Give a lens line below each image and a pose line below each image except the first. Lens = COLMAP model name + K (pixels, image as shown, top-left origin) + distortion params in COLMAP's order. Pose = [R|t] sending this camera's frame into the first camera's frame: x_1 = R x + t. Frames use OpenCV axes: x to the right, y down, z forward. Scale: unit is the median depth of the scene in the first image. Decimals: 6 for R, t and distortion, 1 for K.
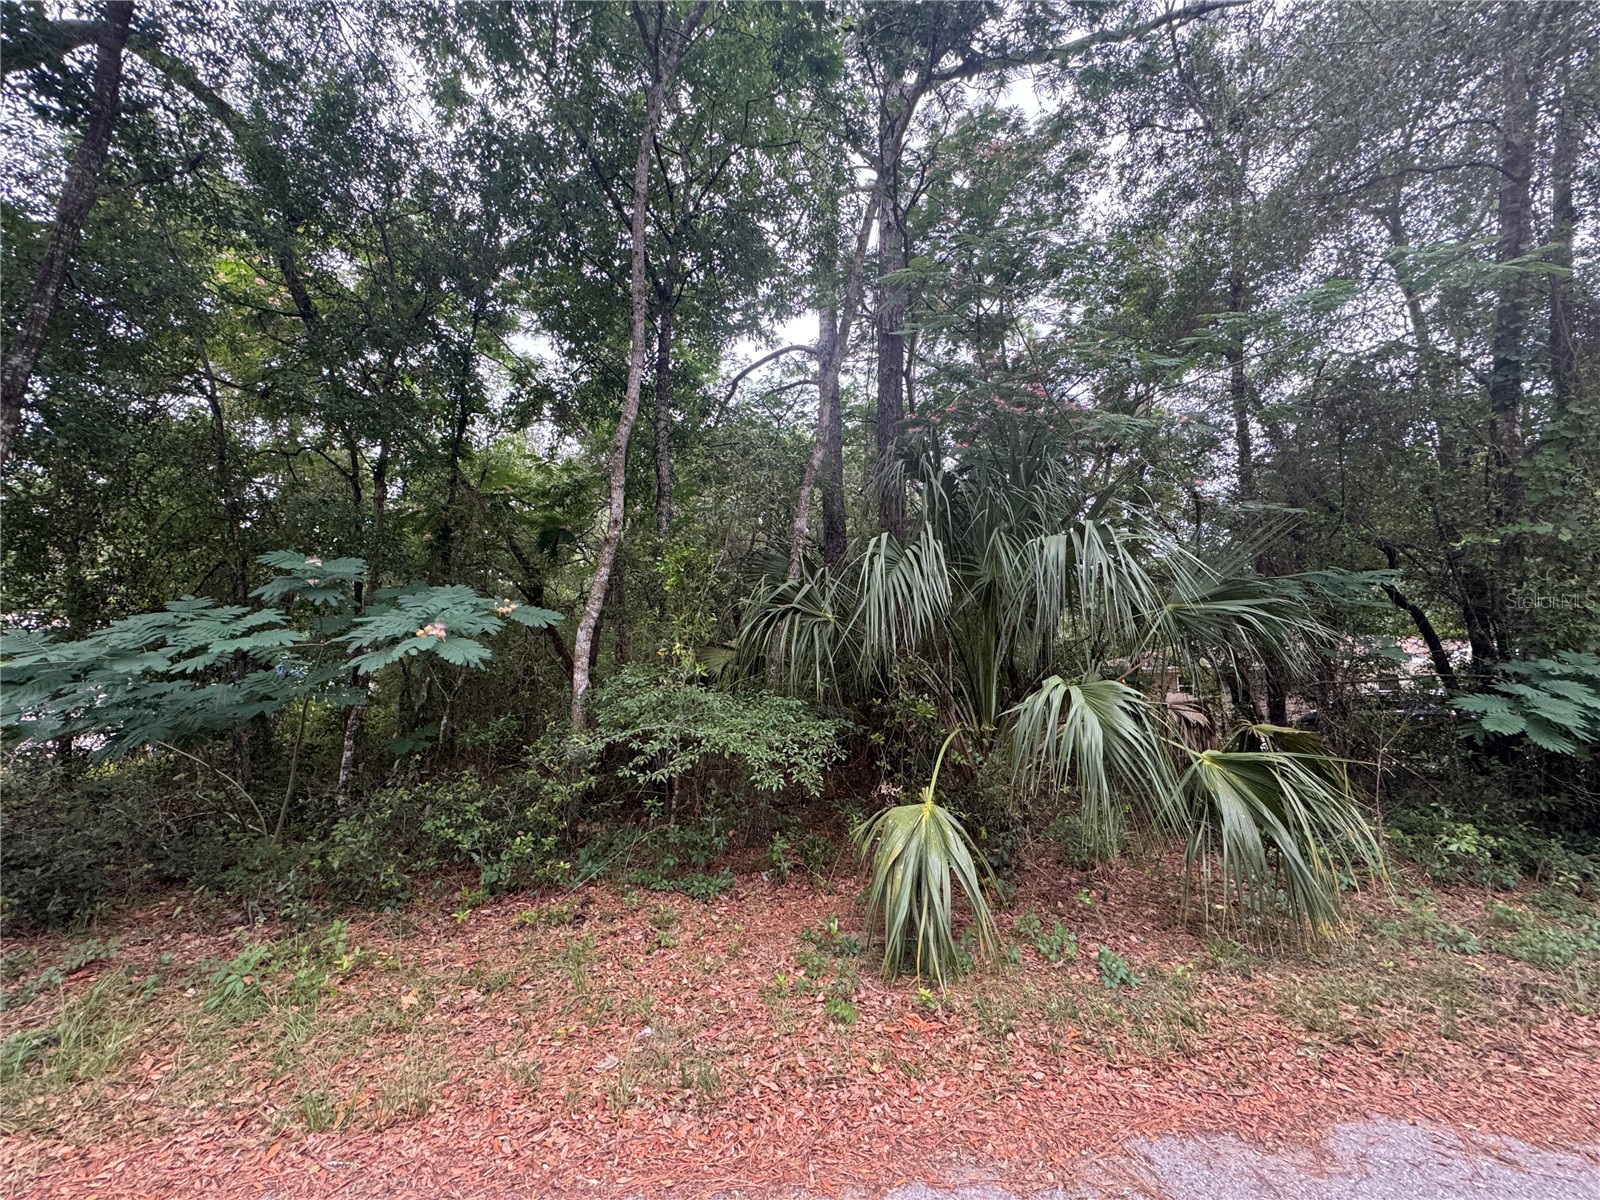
lens RADIAL K [[631.2, 0, 796.8], [0, 631.2, 602.2], [0, 0, 1]] dist [-0.003277, -0.000069]
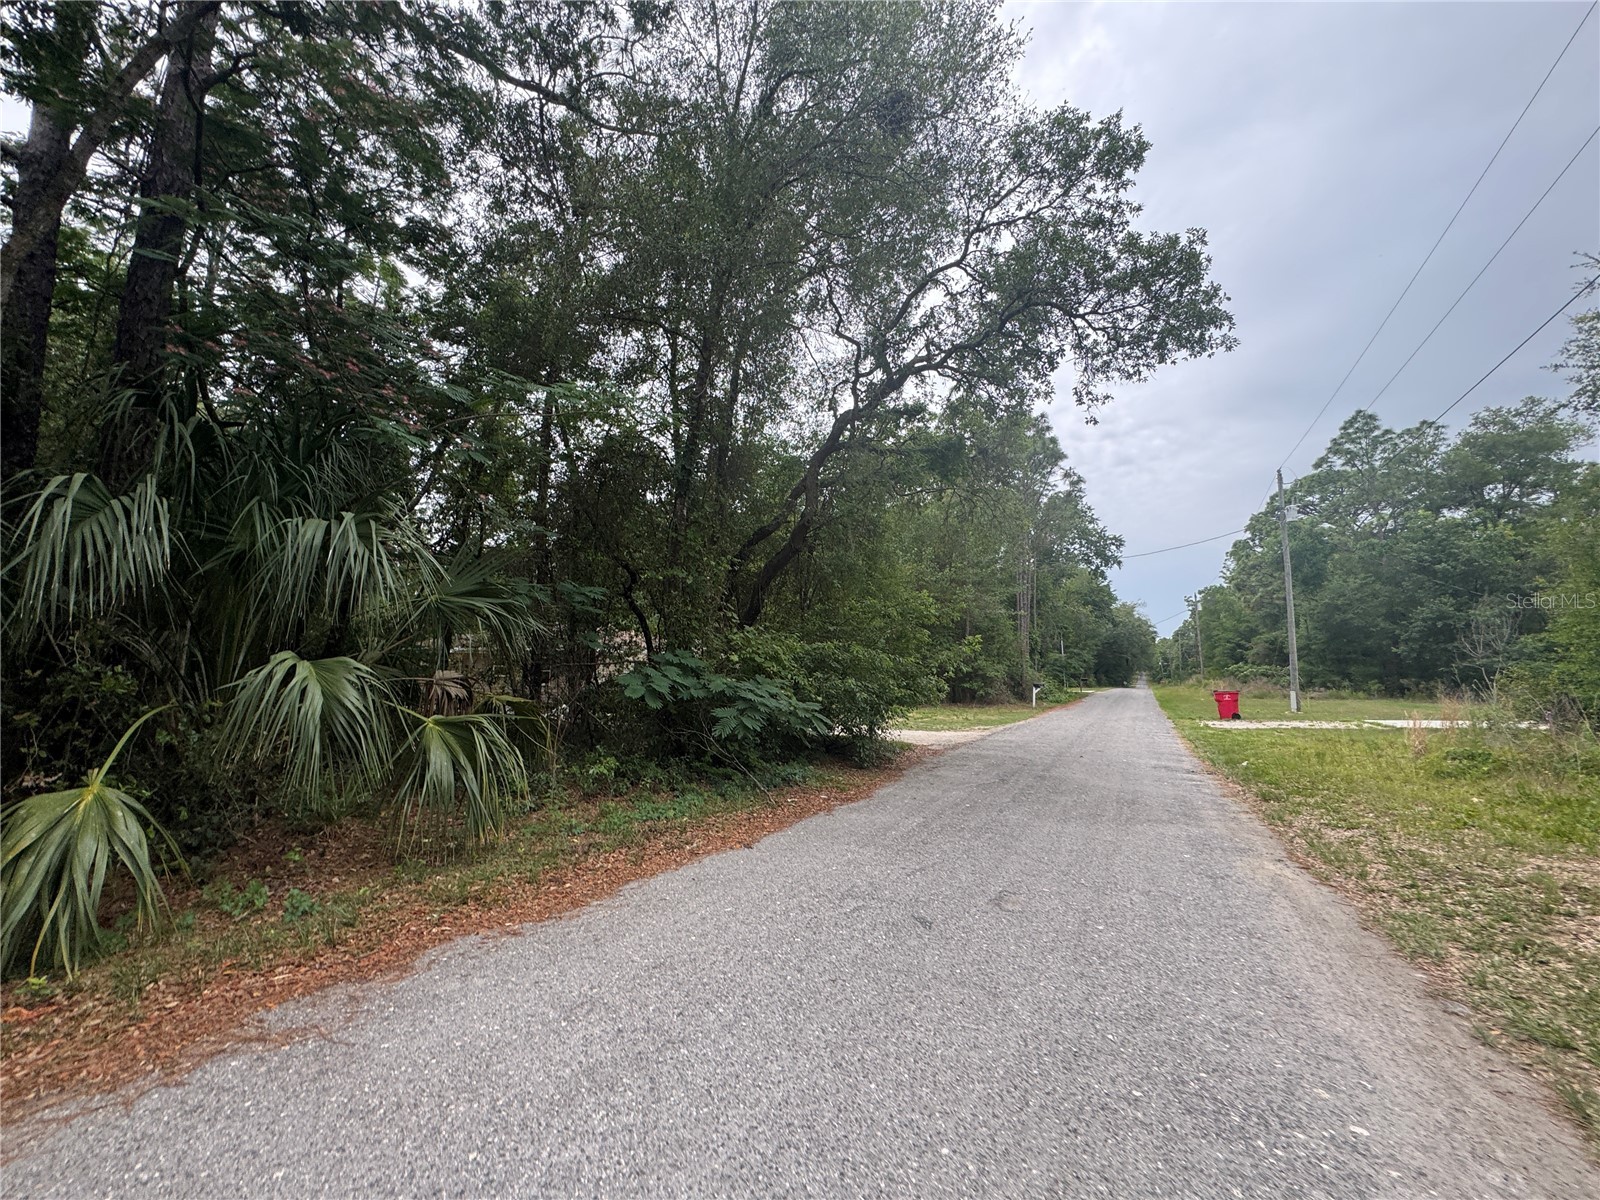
lens RADIAL K [[635.3, 0, 800.3], [0, 635.3, 600.9], [0, 0, 1]] dist [-0.003581, 0.000278]
pose [[0.568376, 0.103373, 0.816249, 0.014988], [-0.129195, 0.990982, -0.035540, -0.036364], [-0.812562, -0.085255, 0.576606, -0.277656]]
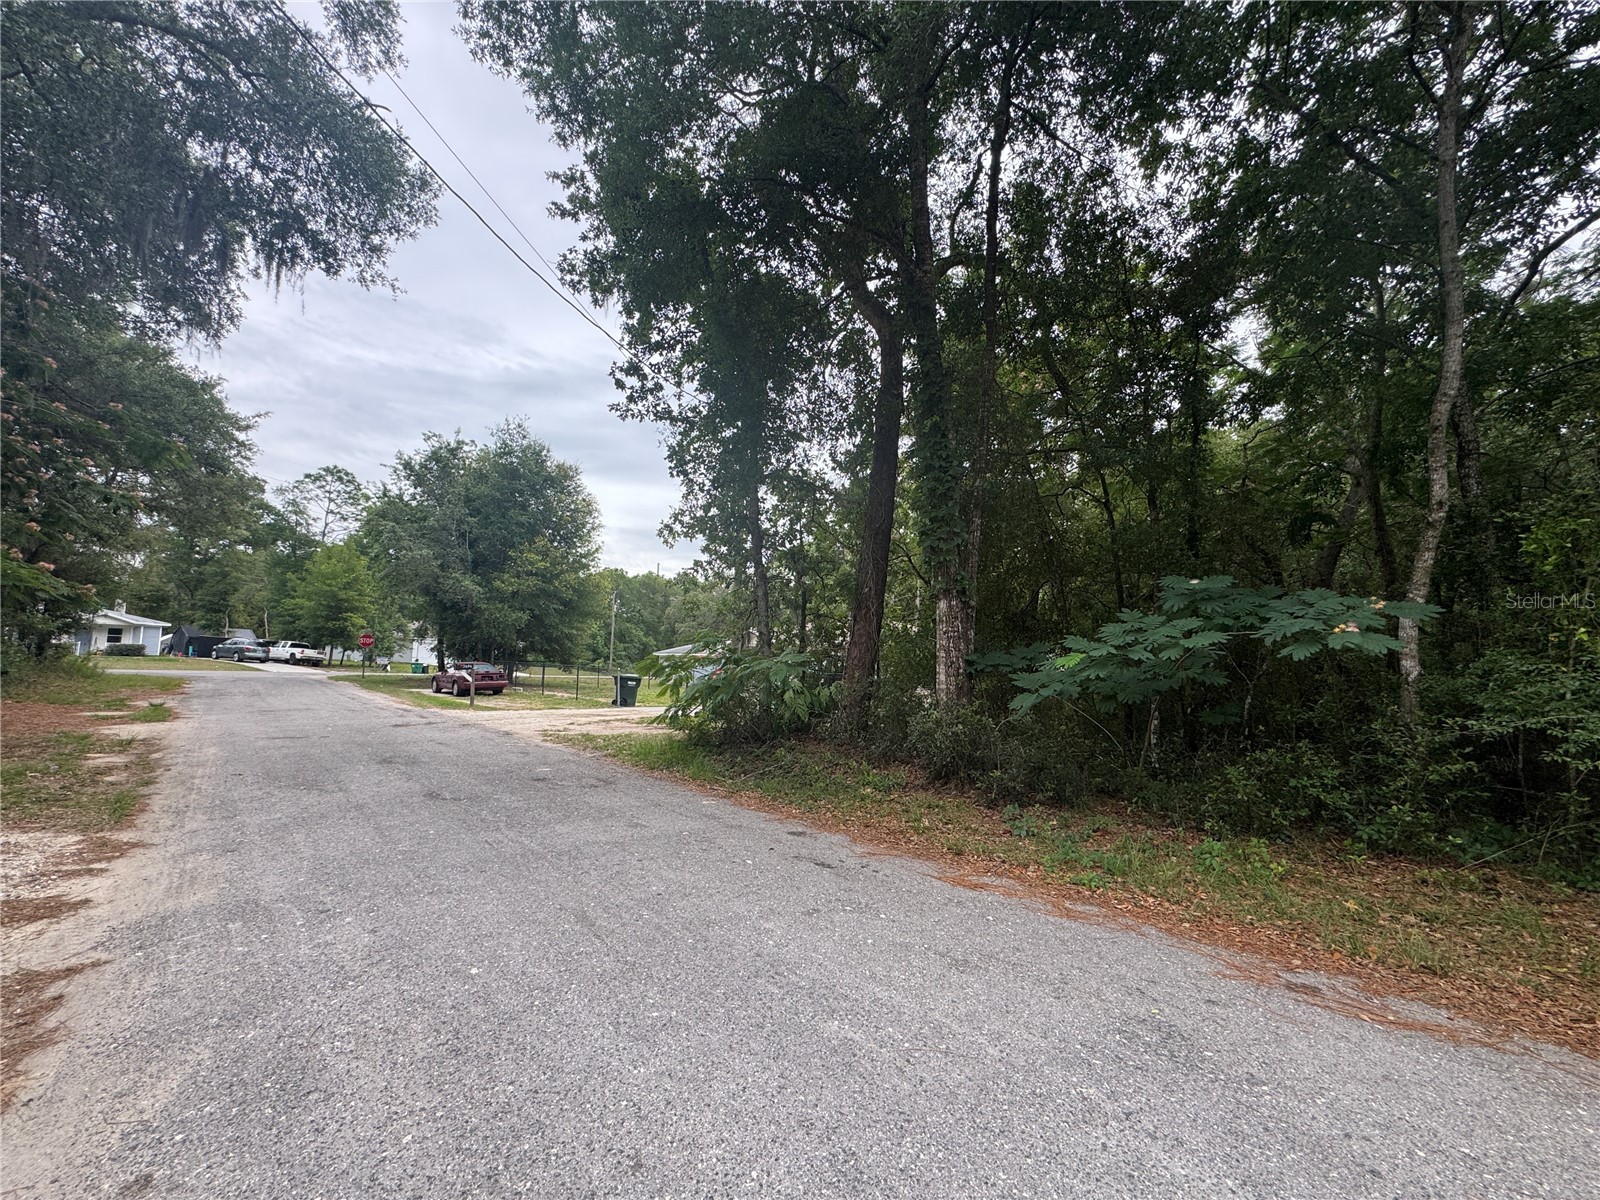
lens RADIAL K [[635.3, 0, 800.3], [0, 635.3, 600.9], [0, 0, 1]] dist [-0.003581, 0.000278]
pose [[0.592051, -0.072278, -0.802653, -0.126541], [0.091265, 0.995576, -0.022331, -0.058747], [0.800716, -0.060033, 0.596029, -0.469698]]
